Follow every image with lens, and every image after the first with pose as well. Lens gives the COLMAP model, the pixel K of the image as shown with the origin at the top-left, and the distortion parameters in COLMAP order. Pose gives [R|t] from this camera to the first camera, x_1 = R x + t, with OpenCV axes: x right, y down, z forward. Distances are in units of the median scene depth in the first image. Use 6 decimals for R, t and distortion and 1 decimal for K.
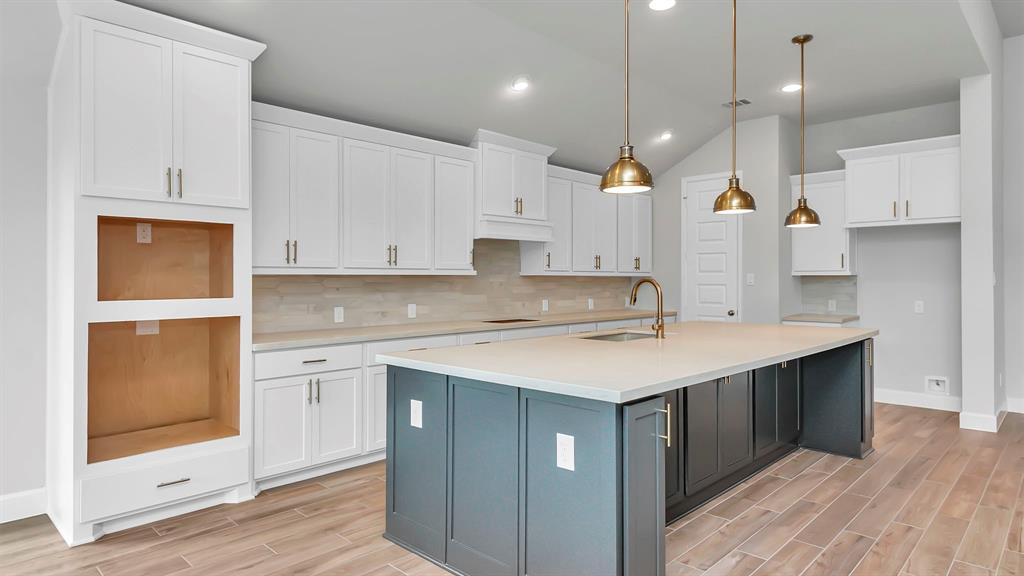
lens RADIAL K [[608.8, 0, 442.7], [0, 608.8, 276.1], [0, 0, 1]] dist [-0.001663, -0.001292]
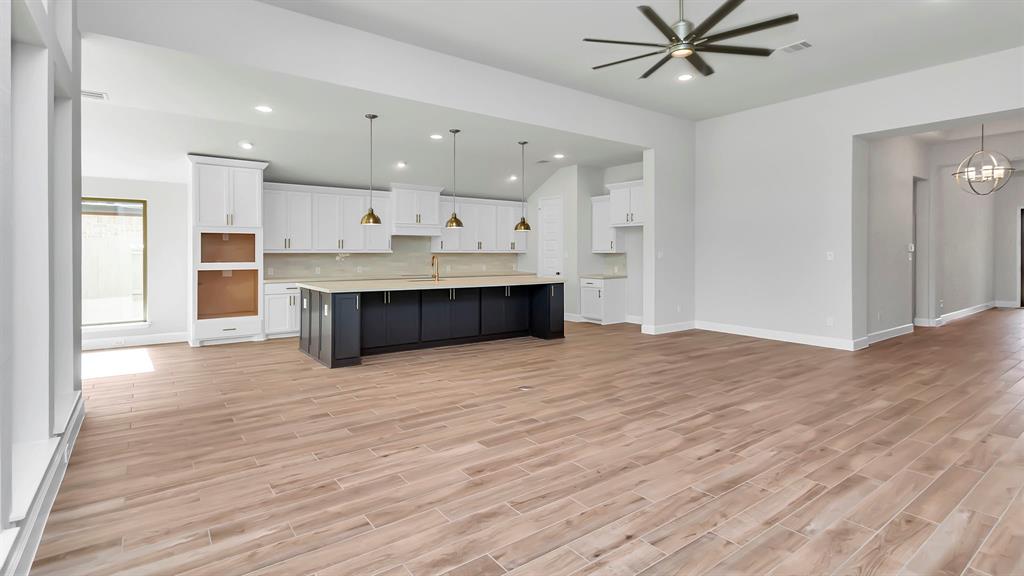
lens RADIAL K [[503.5, 0, 495.9], [0, 503.5, 254.1], [0, 0, 1]] dist [0.003180, -0.000108]
pose [[0.992929, 0.003071, -0.118672, 0.706339], [-0.001912, 0.999949, 0.009881, -0.016698], [0.118696, -0.009584, 0.992884, -0.767943]]
